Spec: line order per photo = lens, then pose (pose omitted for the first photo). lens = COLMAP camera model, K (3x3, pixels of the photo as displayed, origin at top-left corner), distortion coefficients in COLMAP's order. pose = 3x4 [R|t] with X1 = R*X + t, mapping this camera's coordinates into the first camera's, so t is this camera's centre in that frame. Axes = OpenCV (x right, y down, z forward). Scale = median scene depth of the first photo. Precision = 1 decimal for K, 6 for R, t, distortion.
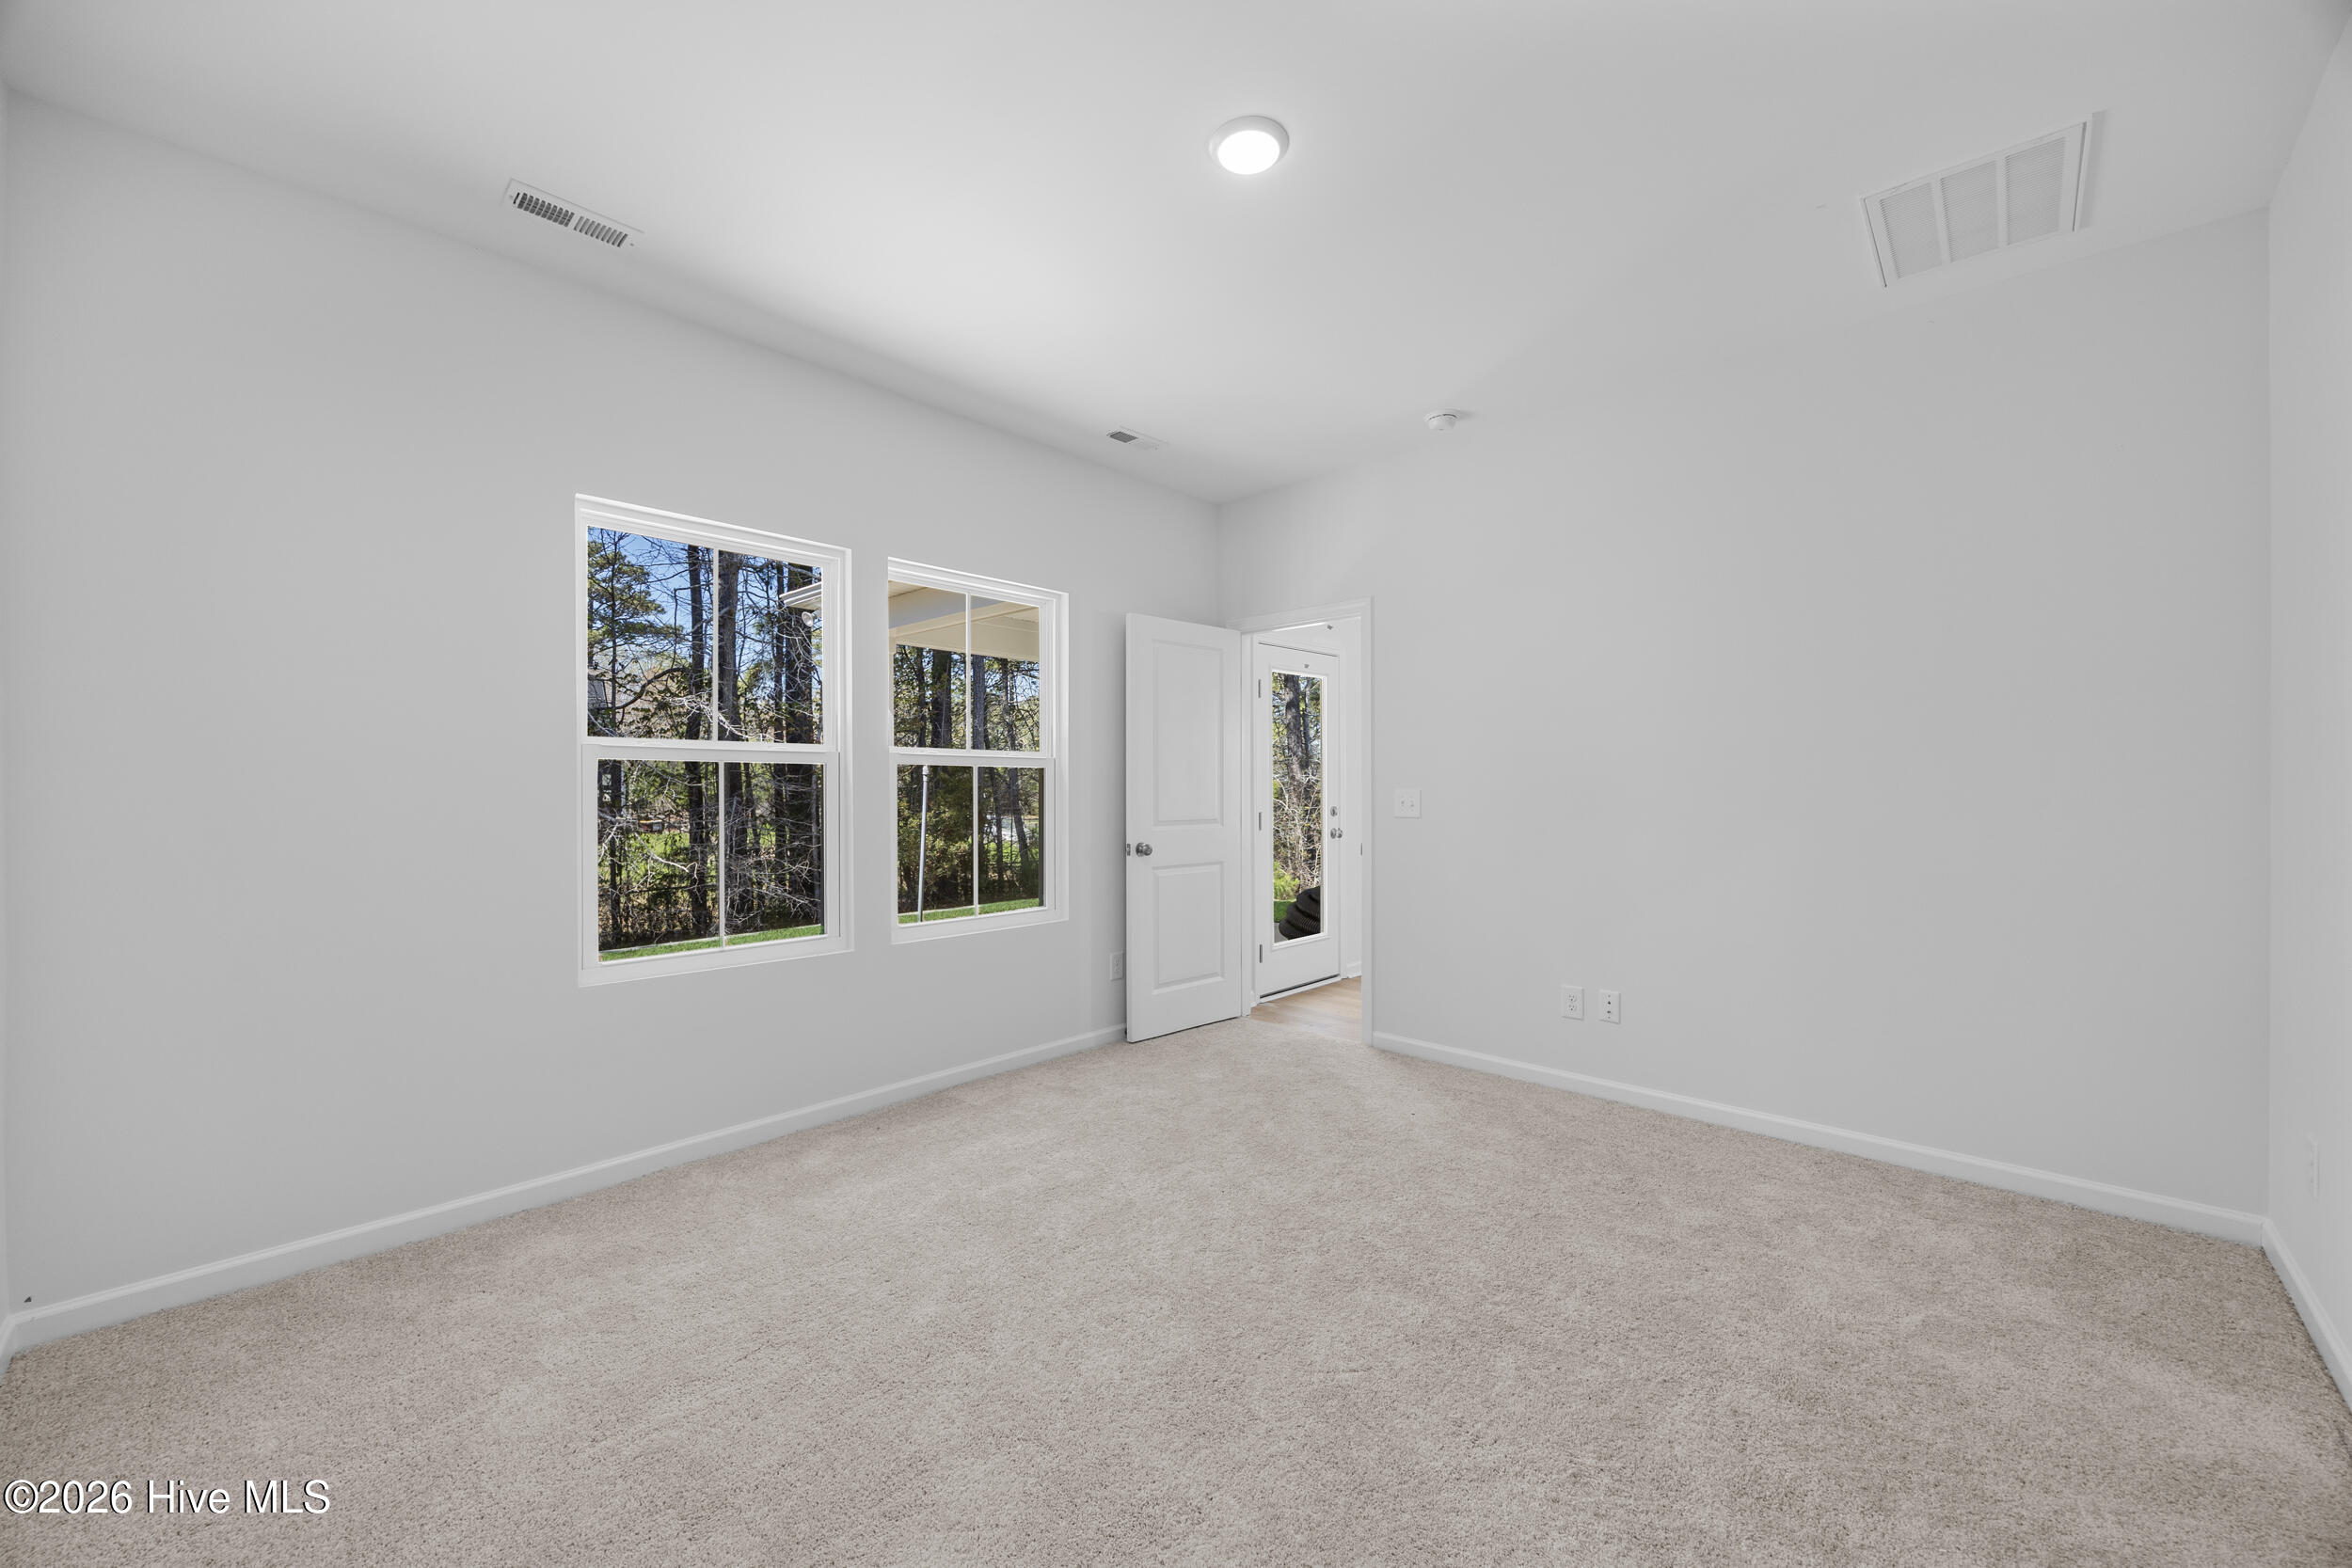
lens RADIAL K [[900.4, 0, 1169.0], [0, 900.4, 788.4], [0, 0, 1]] dist [-0.000780, 0.000246]
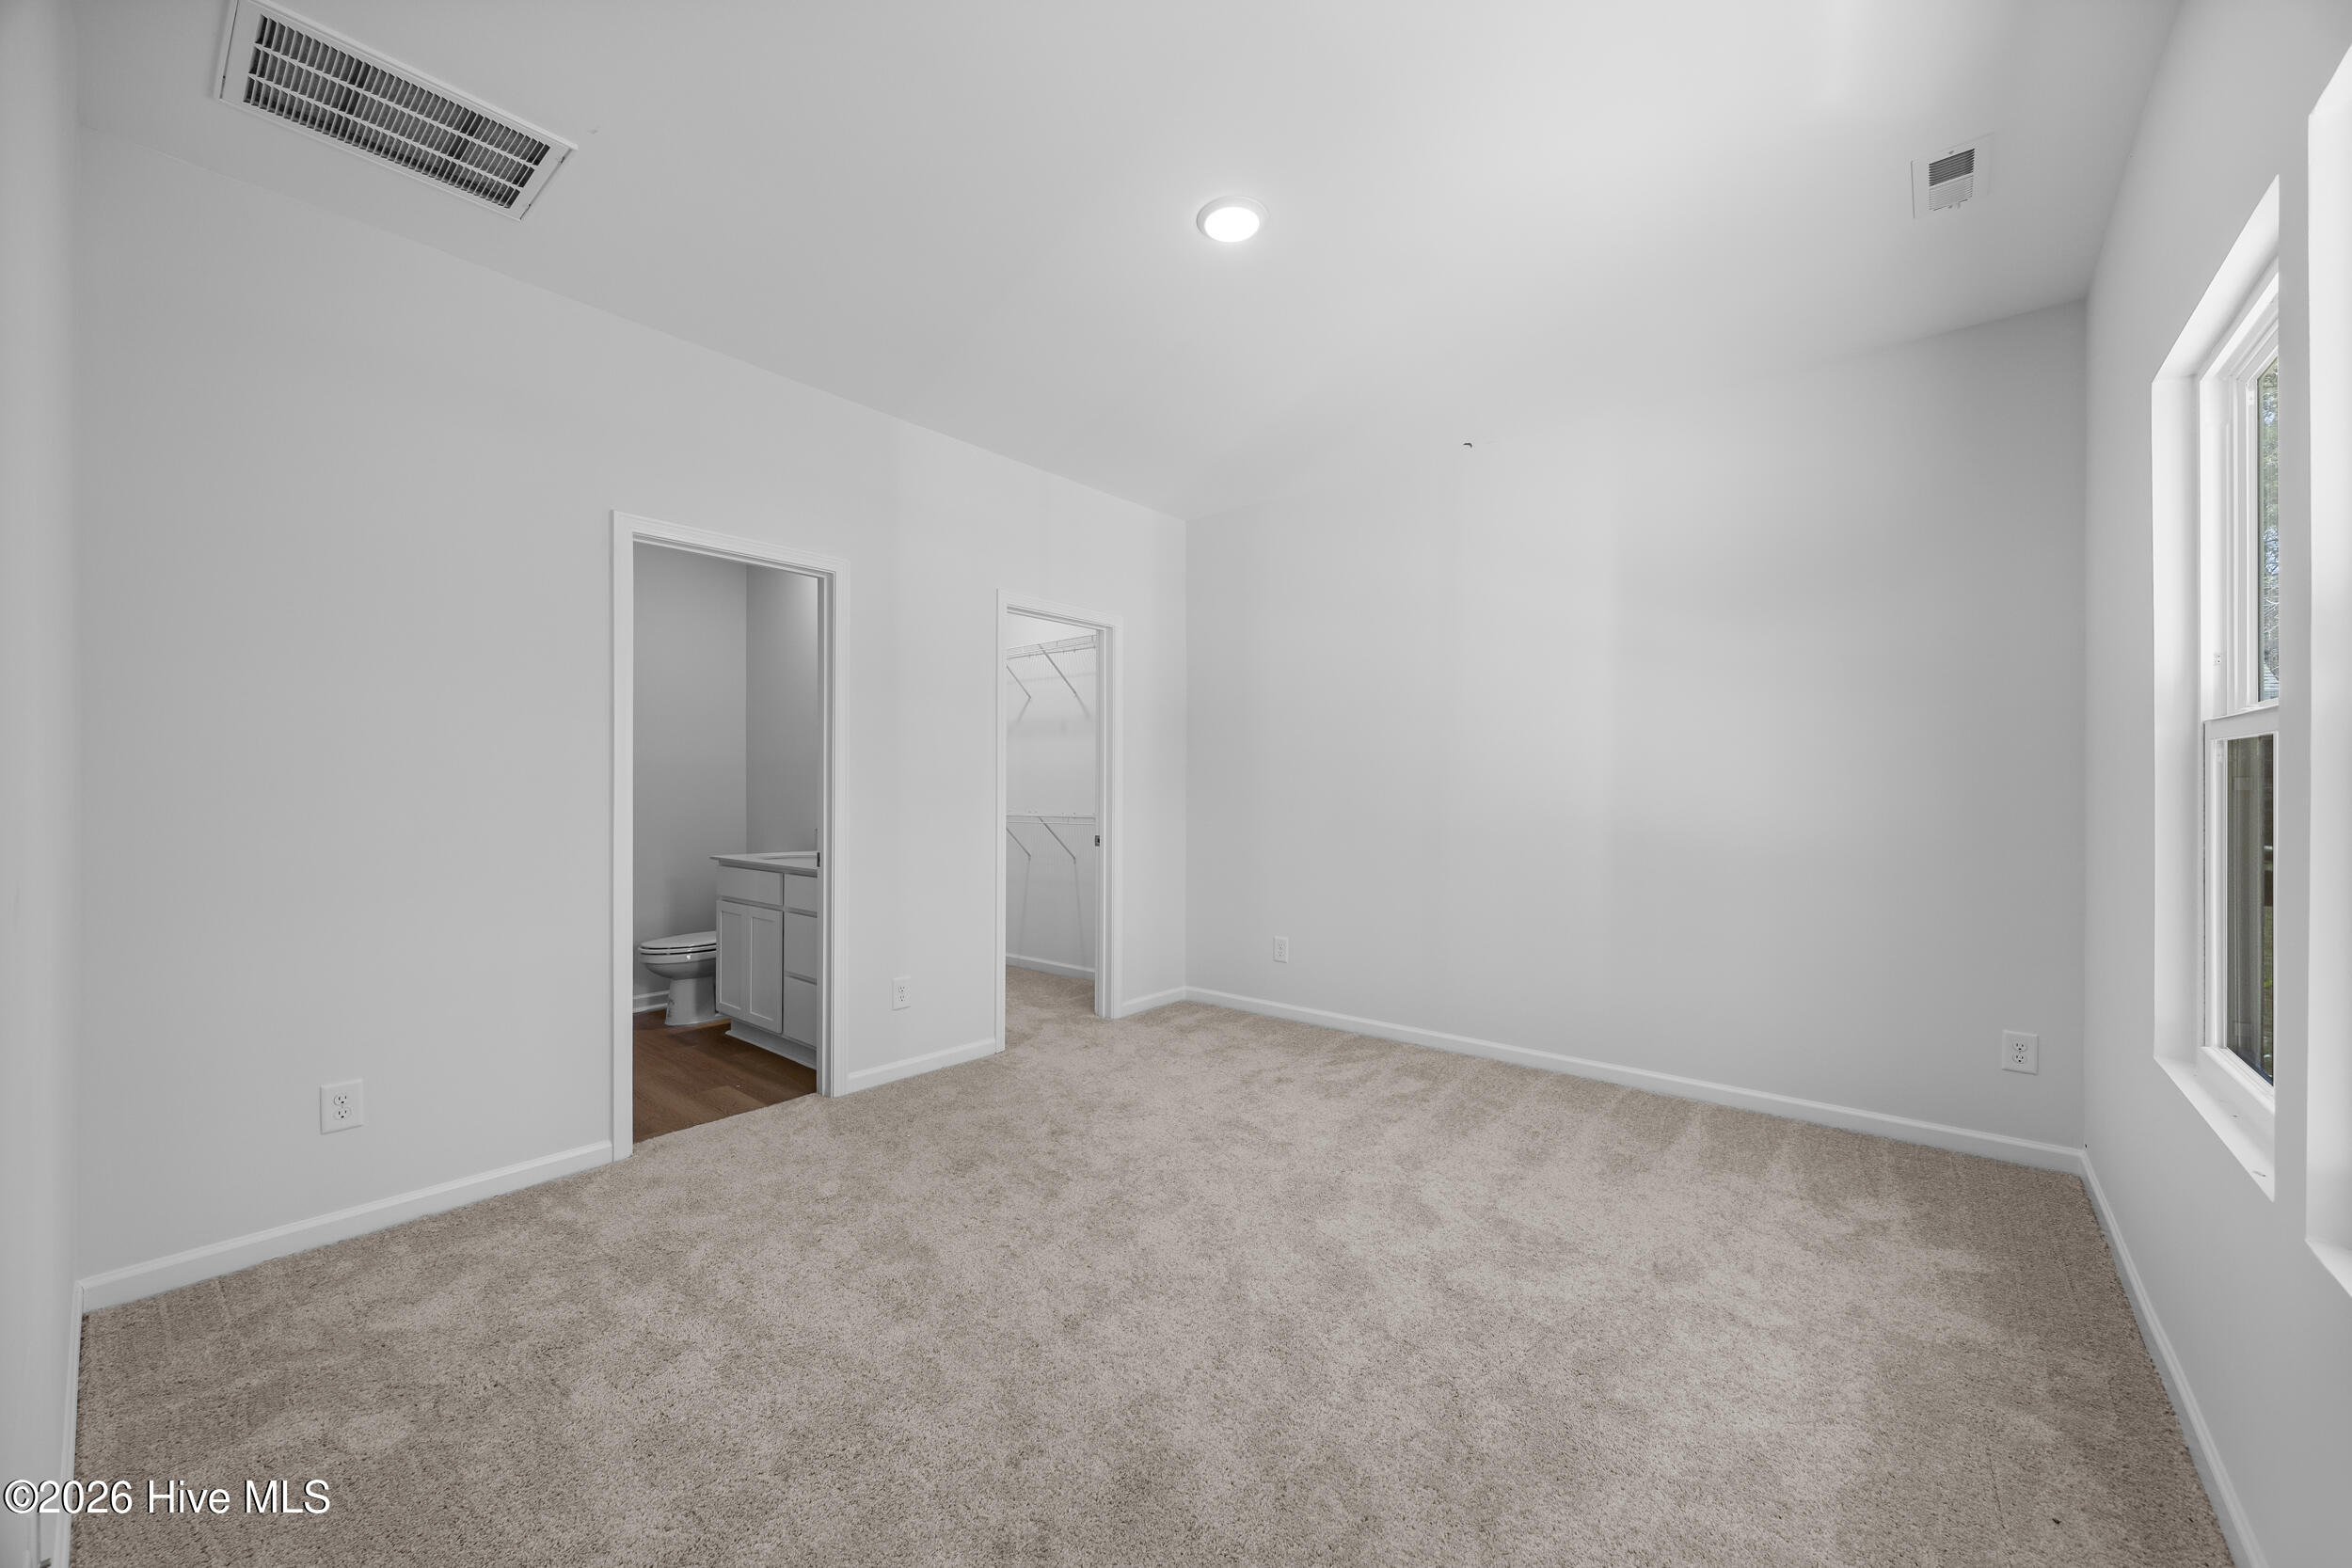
lens RADIAL K [[900.4, 0, 1169.0], [0, 900.4, 788.4], [0, 0, 1]] dist [-0.000780, 0.000246]
pose [[-0.997970, 0.002833, -0.063629, 0.154620], [0.002563, 0.999987, 0.004318, -0.000054], [0.063641, 0.004146, -0.997964, 1.313645]]
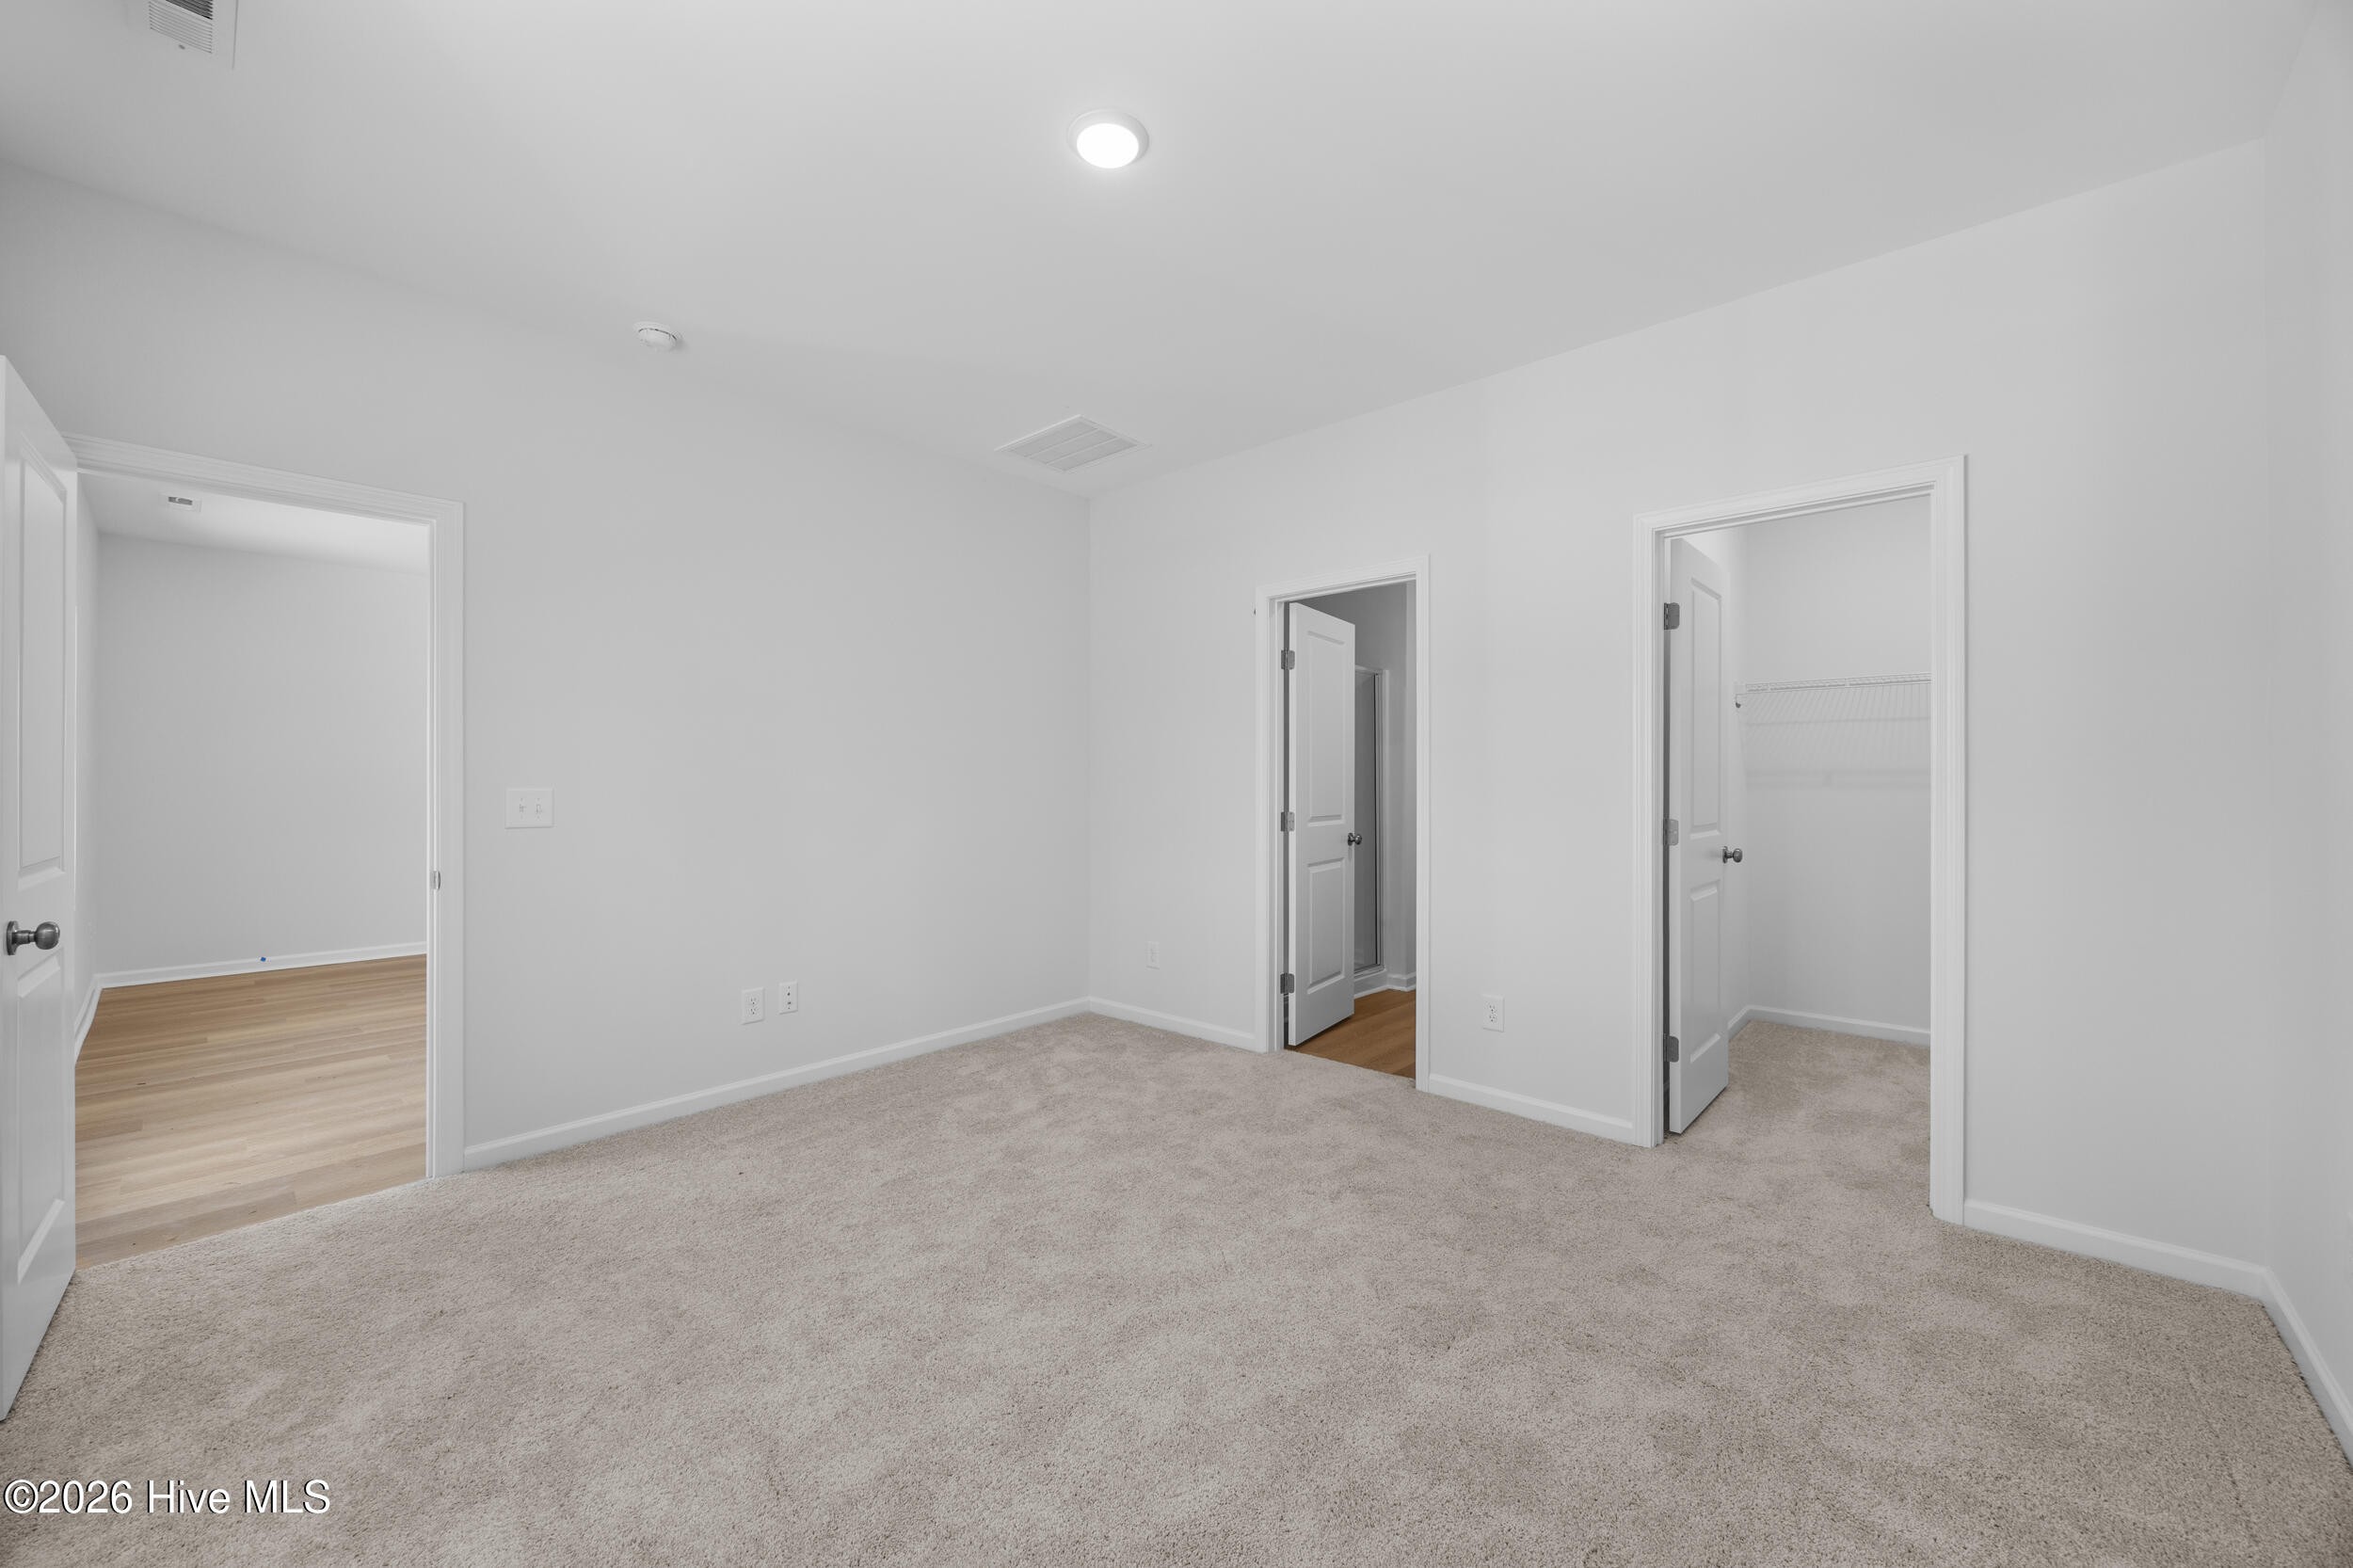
lens RADIAL K [[900.8, 0, 1168.2], [0, 900.8, 785.4], [0, 0, 1]] dist [-0.002163, 0.000138]
pose [[-0.024207, 0.000936, 0.999707, -0.555555], [0.005565, 0.999984, -0.000802, 0.001770], [-0.999691, 0.005544, -0.024212, 0.590587]]
